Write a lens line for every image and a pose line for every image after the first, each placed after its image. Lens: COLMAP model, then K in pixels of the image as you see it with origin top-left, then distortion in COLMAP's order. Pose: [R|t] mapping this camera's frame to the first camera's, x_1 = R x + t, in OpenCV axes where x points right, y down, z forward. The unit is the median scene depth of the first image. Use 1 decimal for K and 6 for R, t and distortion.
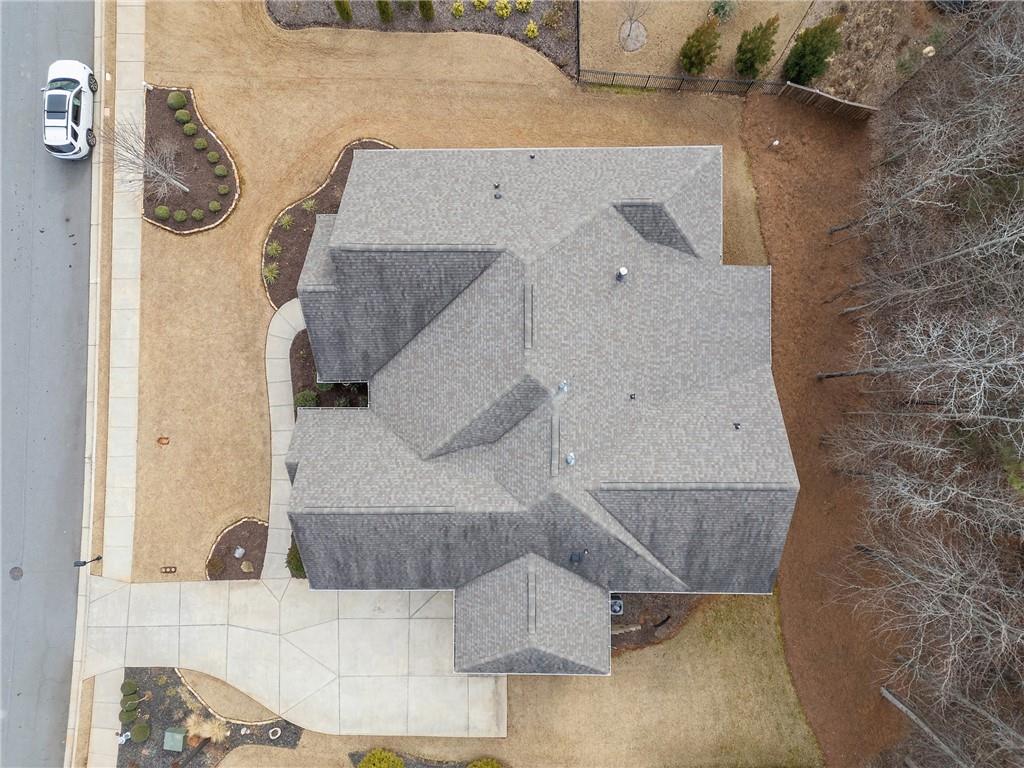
lens RADIAL K [[705.1, 0, 511.5], [0, 705.1, 380.5], [0, 0, 1]] dist [0.091998, -0.084096]
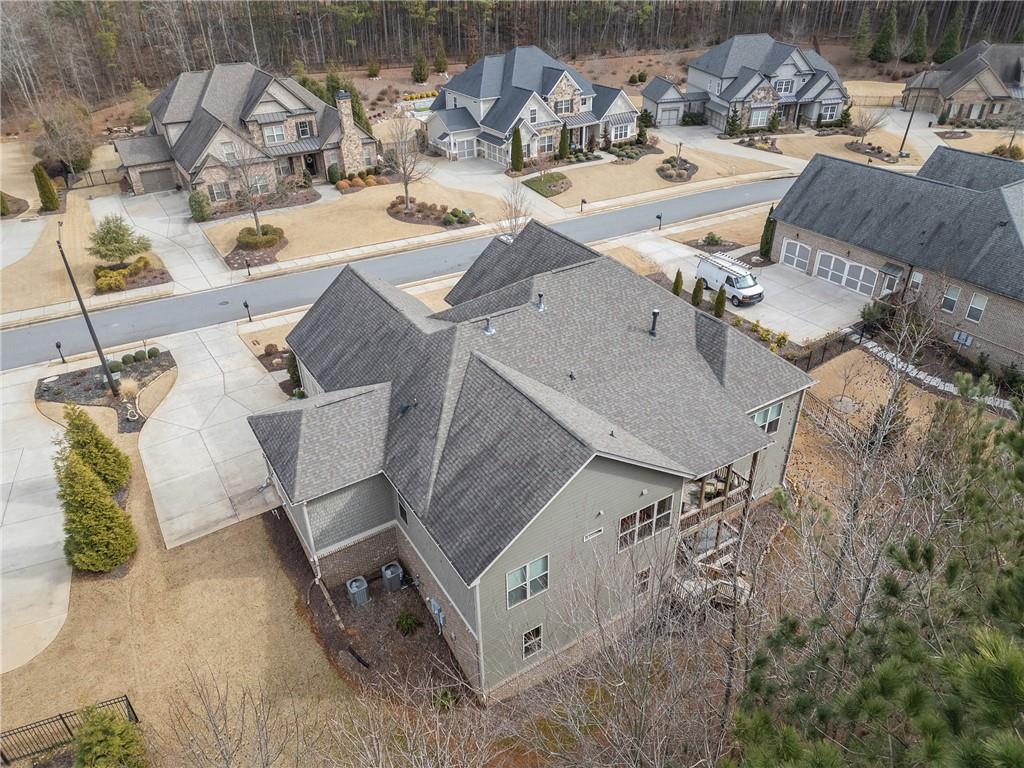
lens RADIAL K [[705.1, 0, 511.5], [0, 705.1, 380.5], [0, 0, 1]] dist [0.091998, -0.084096]
pose [[0.527264, 0.460910, -0.713831, 0.832929], [-0.849449, 0.306401, -0.429599, 0.523462], [0.020712, 0.832875, 0.553074, 0.425743]]
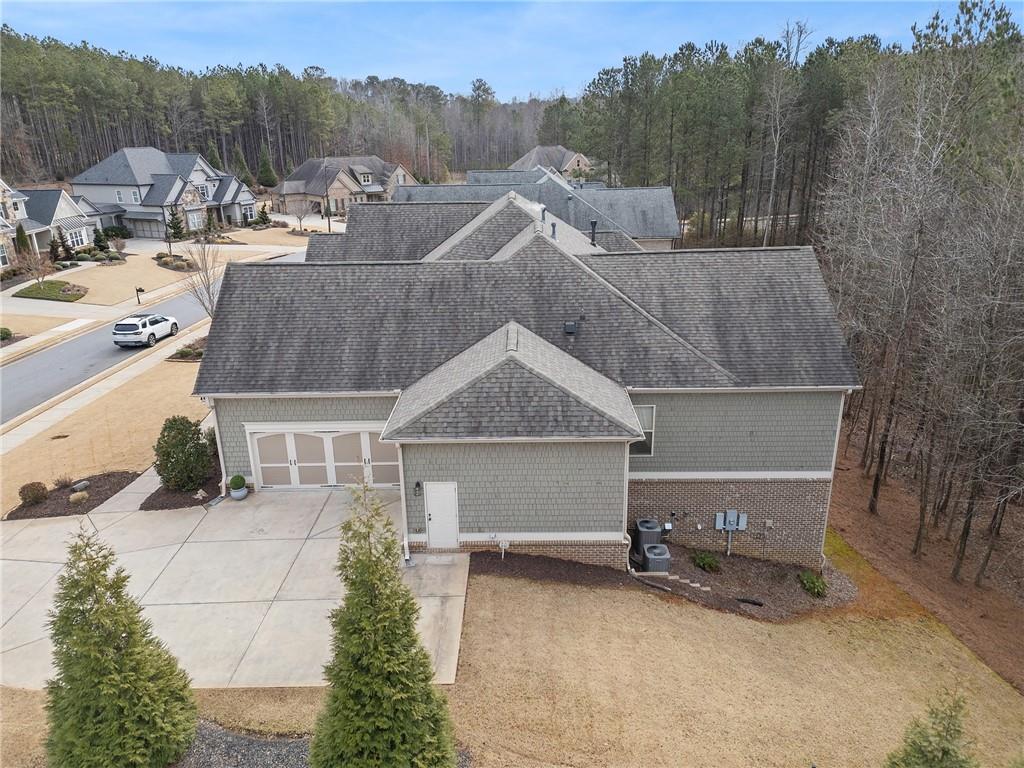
lens RADIAL K [[705.1, 0, 511.5], [0, 705.1, 380.5], [0, 0, 1]] dist [0.091998, -0.084096]
pose [[0.999852, 0.012811, -0.011505, 0.035603], [-0.015284, 0.352638, -0.935635, 0.965695], [-0.007930, 0.935672, 0.352782, 0.771756]]
